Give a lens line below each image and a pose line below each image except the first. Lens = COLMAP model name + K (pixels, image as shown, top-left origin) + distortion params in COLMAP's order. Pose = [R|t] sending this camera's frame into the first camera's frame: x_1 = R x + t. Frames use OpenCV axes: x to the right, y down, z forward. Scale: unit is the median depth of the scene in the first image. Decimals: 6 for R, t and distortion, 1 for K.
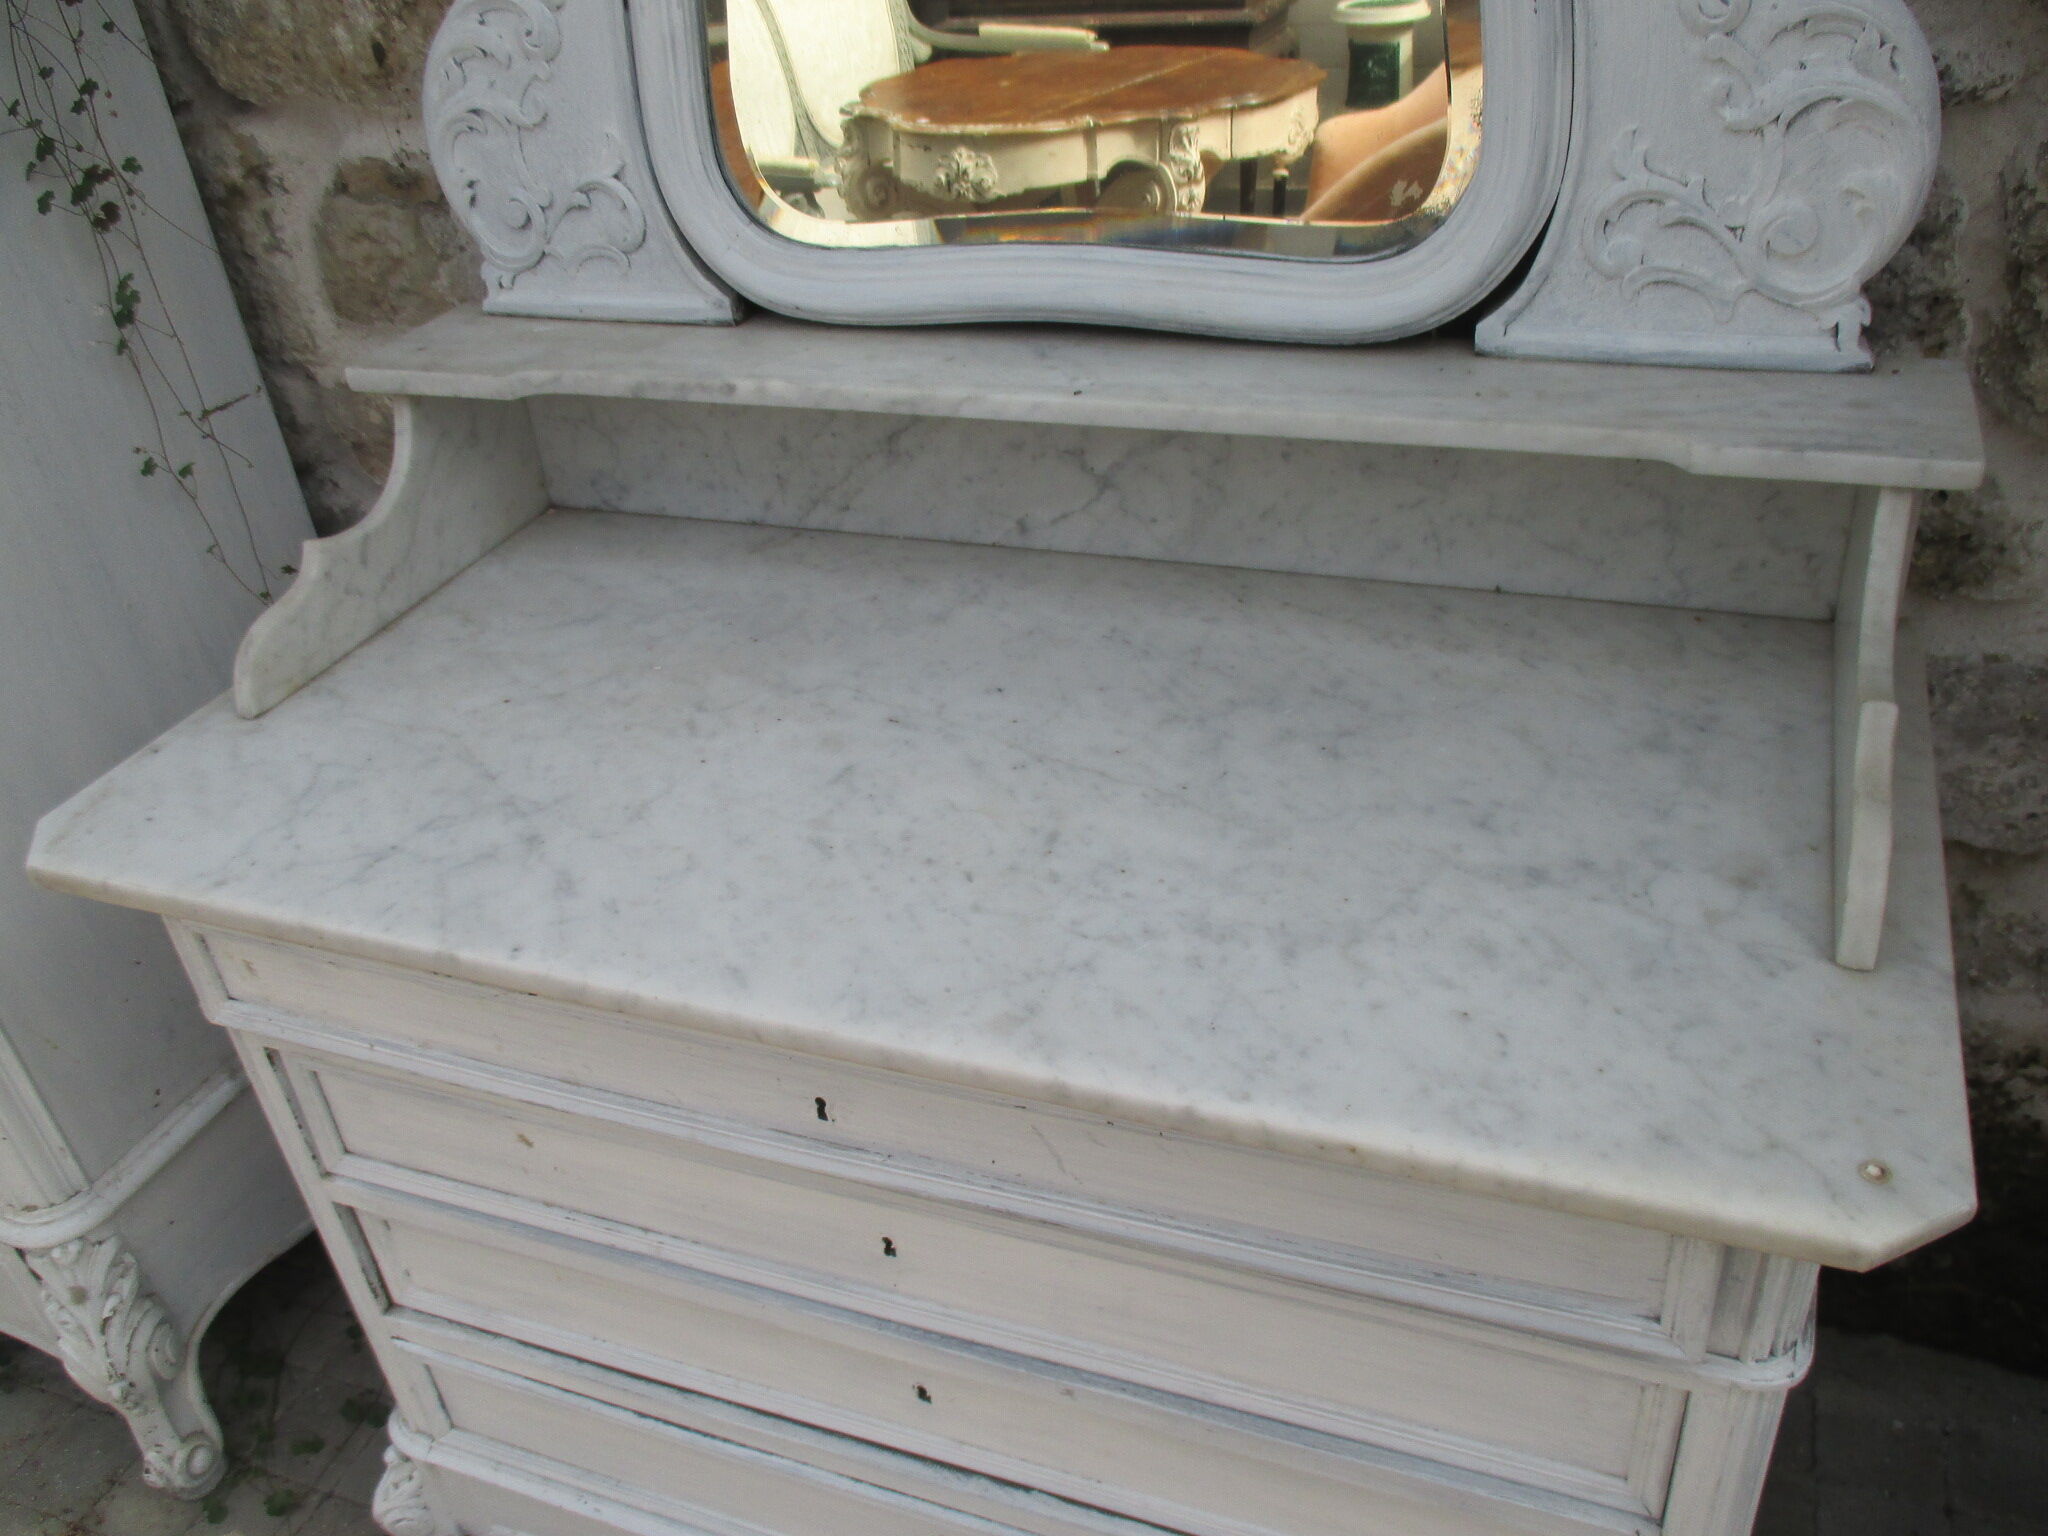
lens RADIAL K [[1704.4, 0, 1037.7], [0, 1704.4, 771.4], [0, 0, 1]] dist [-0.030261, 0.008138]
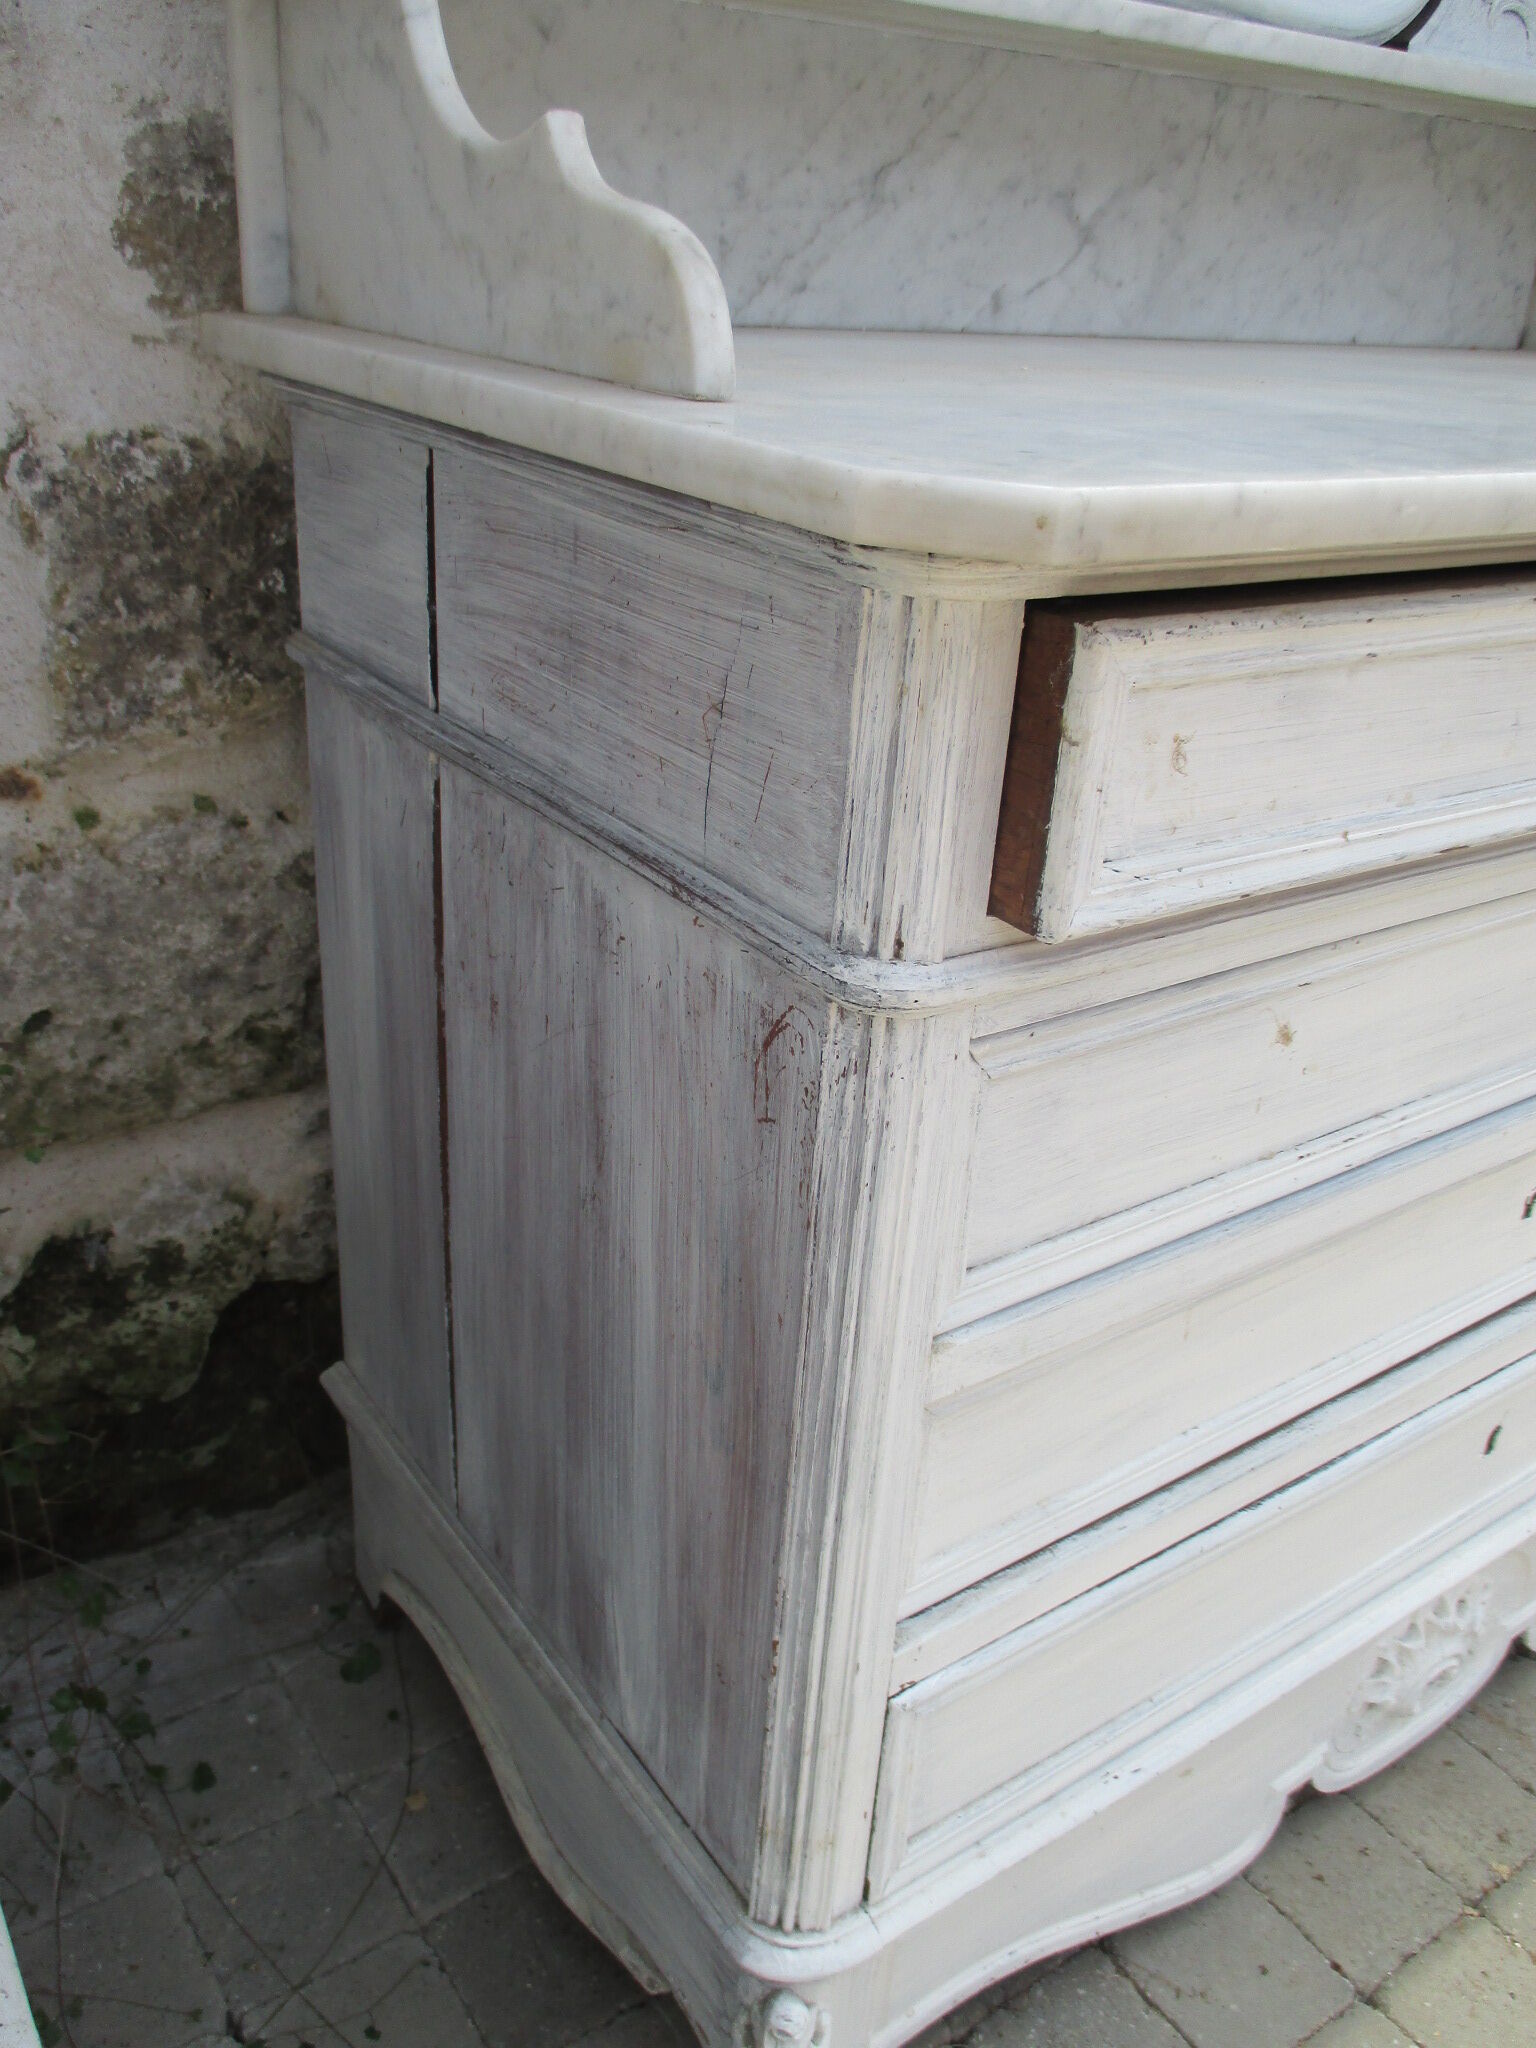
lens RADIAL K [[1674.8, 0, 768.0], [0, 1674.8, 1024.0], [0, 0, 1]] dist [-0.020806, -0.005476]
pose [[0.553760, -0.249221, 0.794505, -0.817881], [0.357444, 0.932921, 0.043506, 0.109625], [-0.752053, 0.259899, 0.605697, 0.706195]]
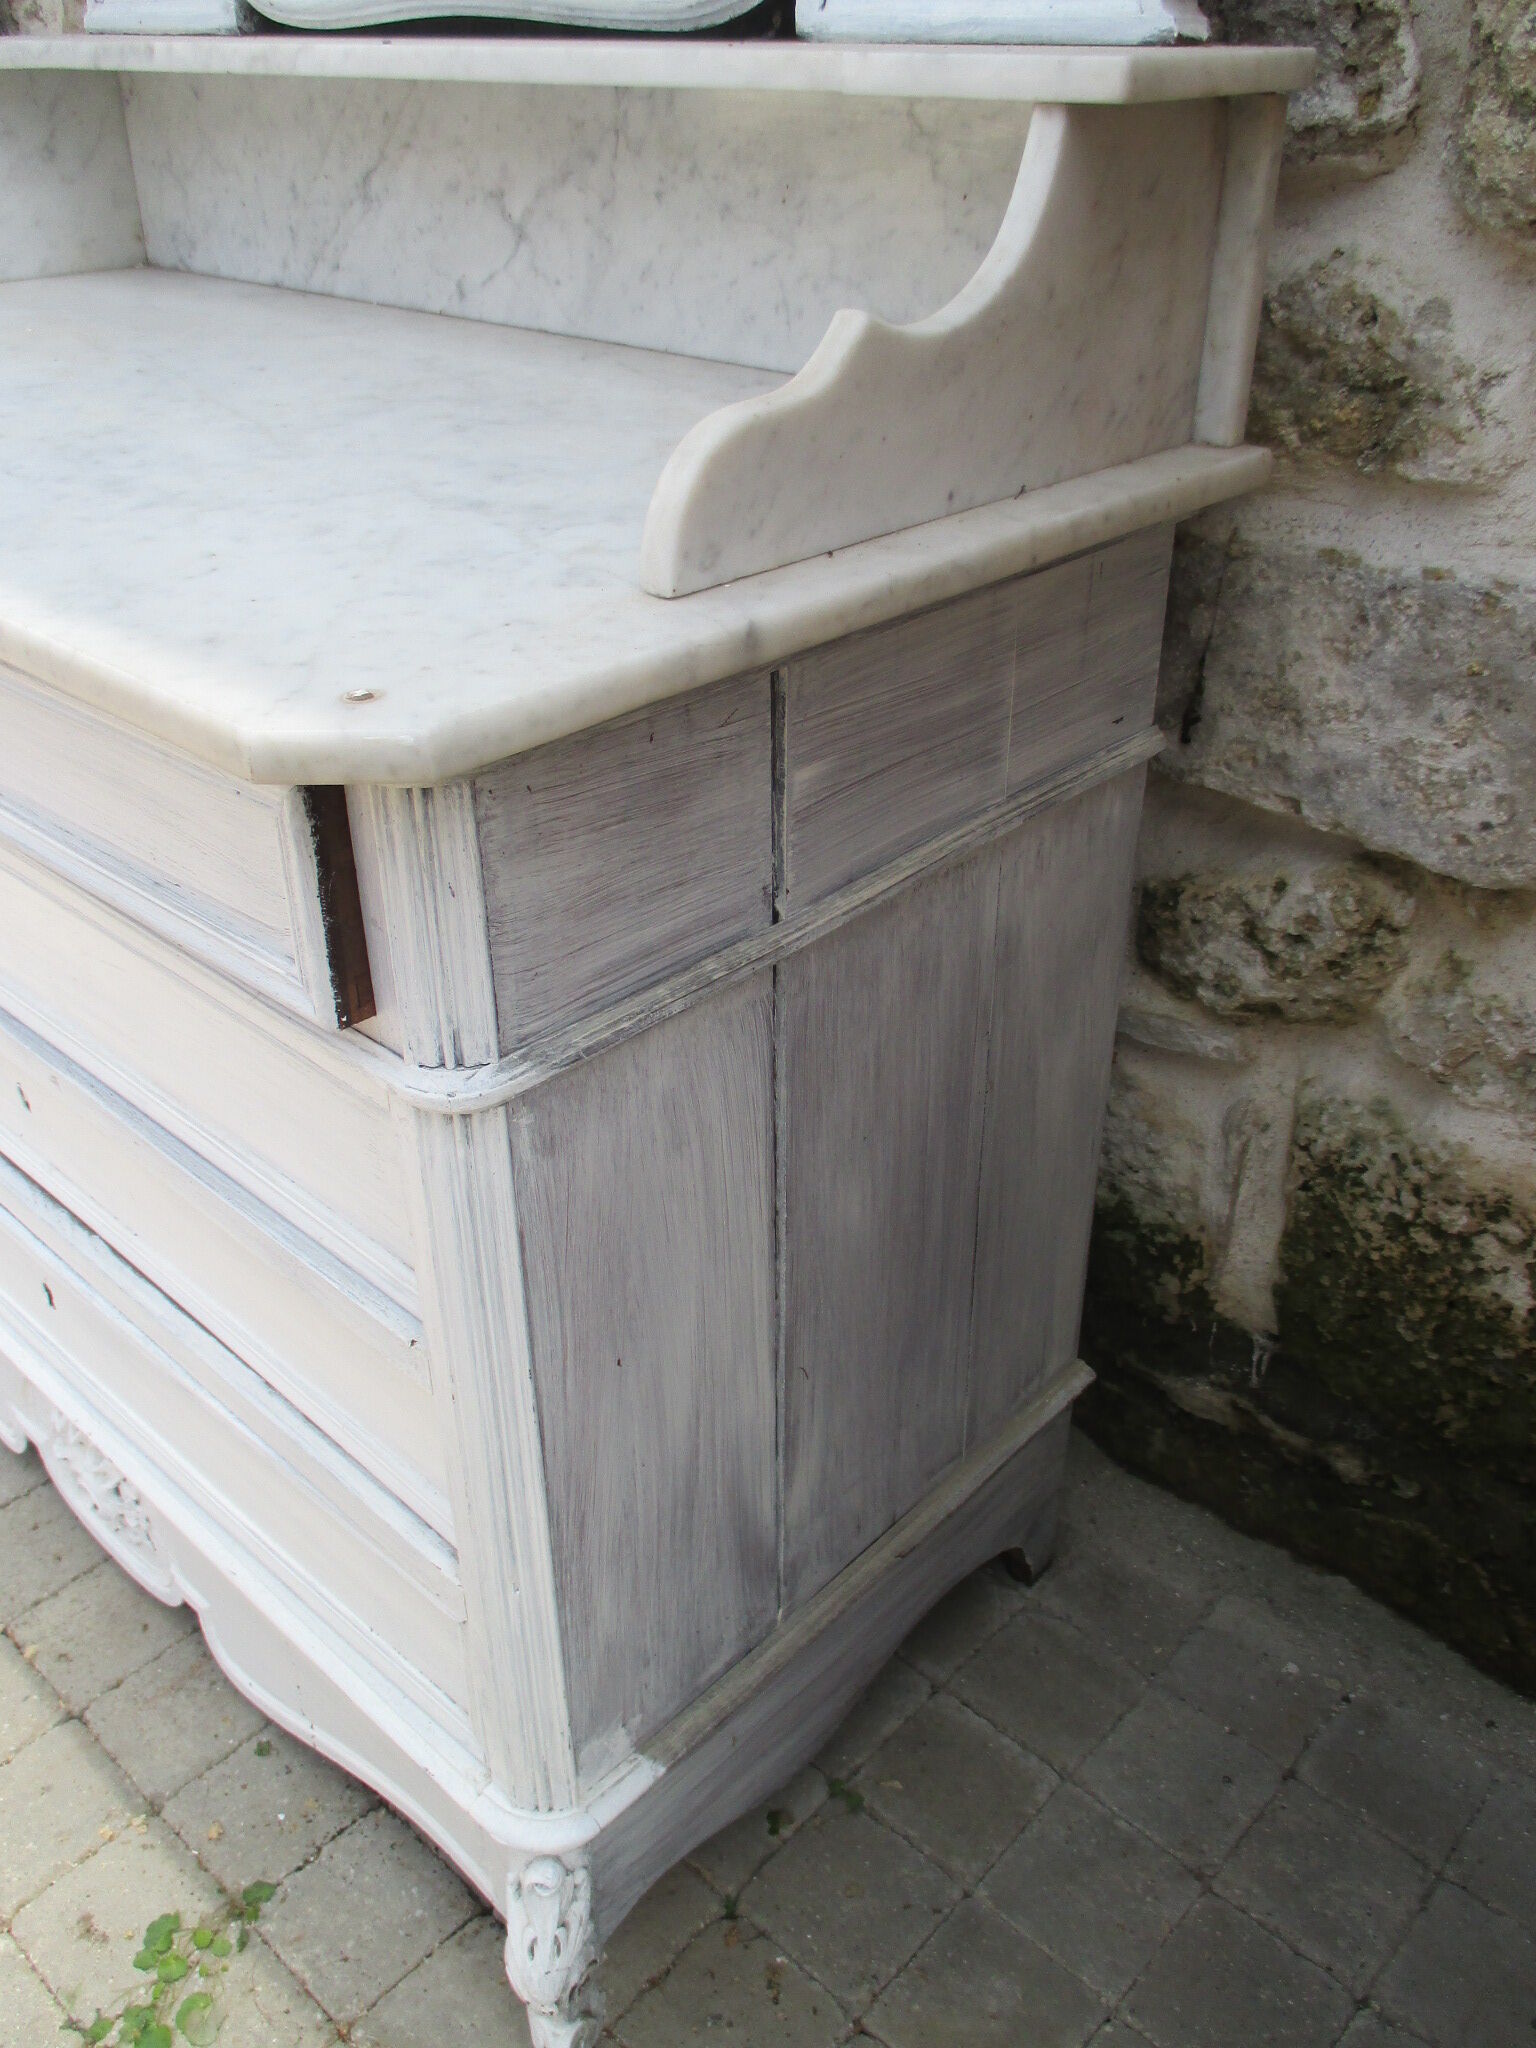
lens RADIAL K [[1704.4, 0, 763.4], [0, 1704.4, 1032.6], [0, 0, 1]] dist [-0.030261, 0.008138]
pose [[0.922163, 0.267713, -0.279188, 0.520453], [-0.270511, 0.962273, 0.029220, 0.177217], [0.276478, 0.048577, 0.959792, 0.189375]]
